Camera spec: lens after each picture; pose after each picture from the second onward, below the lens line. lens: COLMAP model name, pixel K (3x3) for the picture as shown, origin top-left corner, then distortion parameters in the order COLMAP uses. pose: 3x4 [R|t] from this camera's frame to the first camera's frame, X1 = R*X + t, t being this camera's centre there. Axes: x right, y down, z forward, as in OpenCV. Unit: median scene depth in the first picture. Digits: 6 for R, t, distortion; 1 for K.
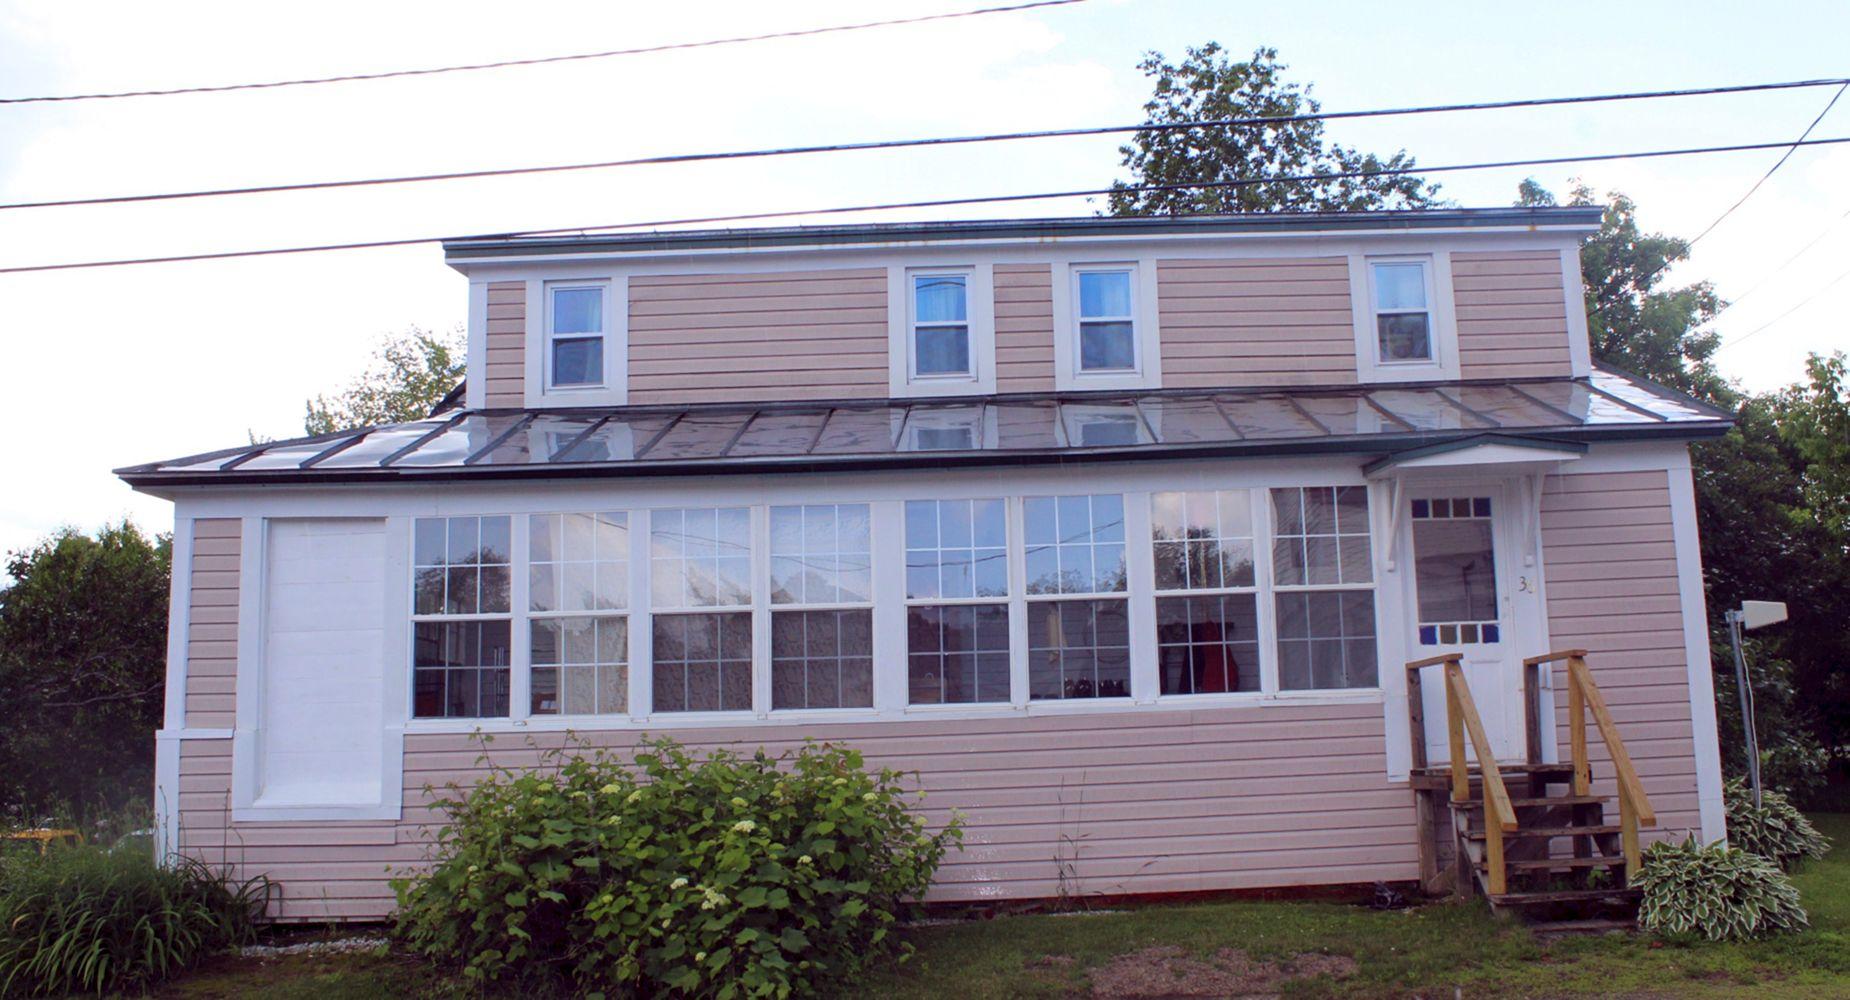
lens RADIAL K [[1327.2, 0, 925.9], [0, 1327.2, 629.4], [0, 0, 1]] dist [-0.079447, -0.000603]
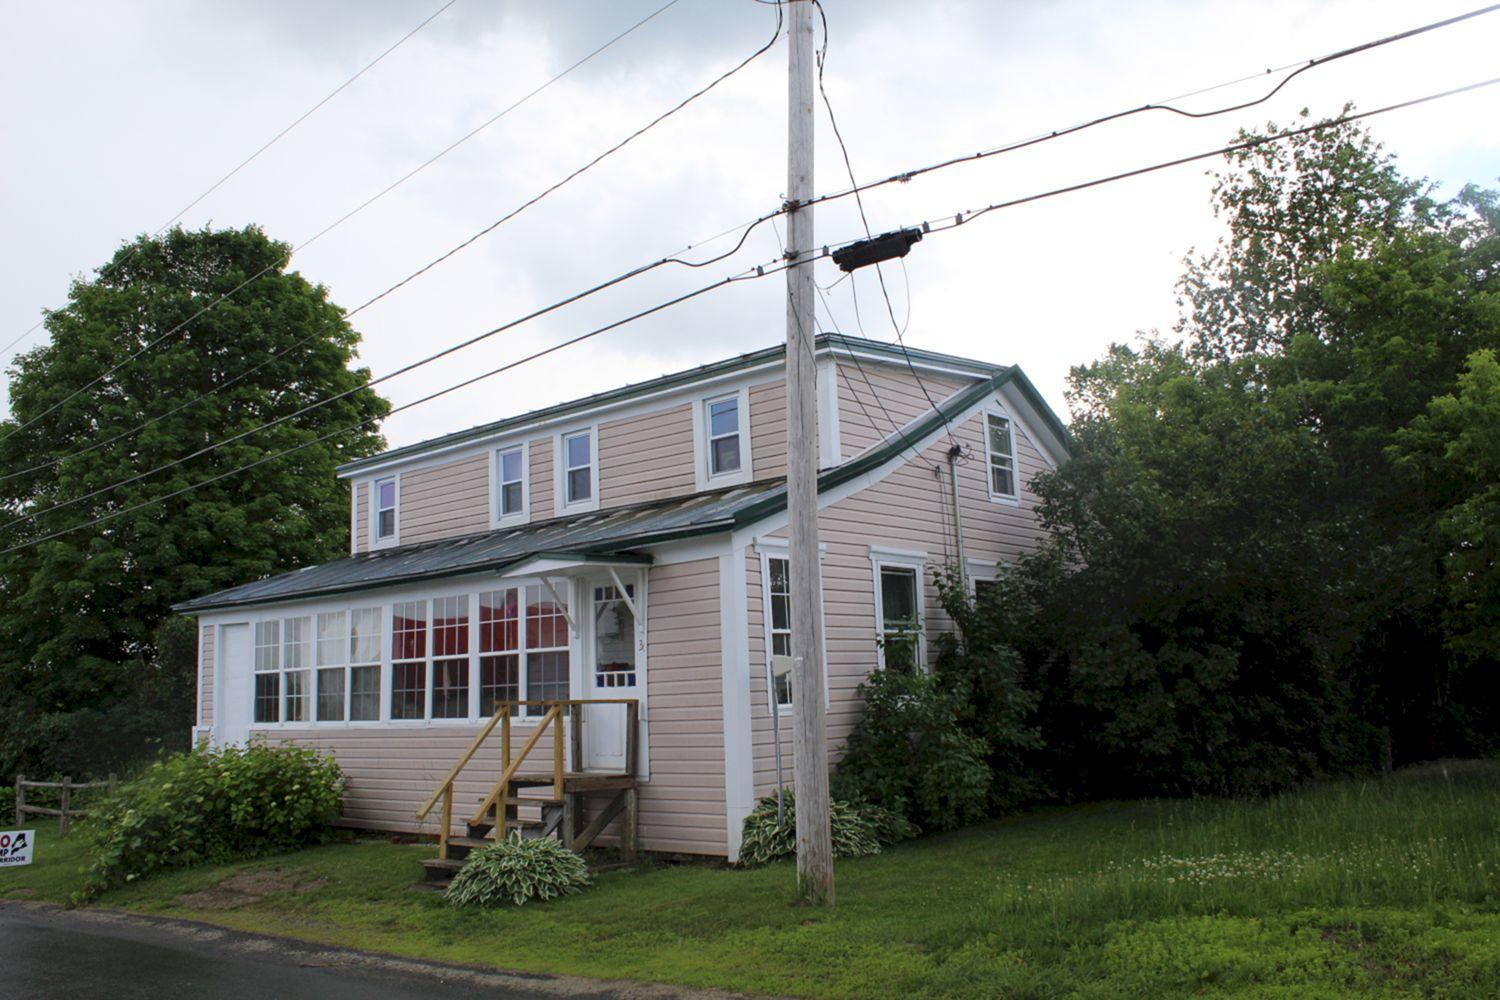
lens RADIAL K [[1228.5, 0, 750.0], [0, 1228.5, 500.0], [0, 0, 1]] dist [-0.141518, 0.002062]
pose [[0.766879, -0.097513, -0.634340, 1.407917], [0.042861, 0.993965, -0.100980, -0.052284], [0.640359, 0.050250, 0.766430, 0.039270]]
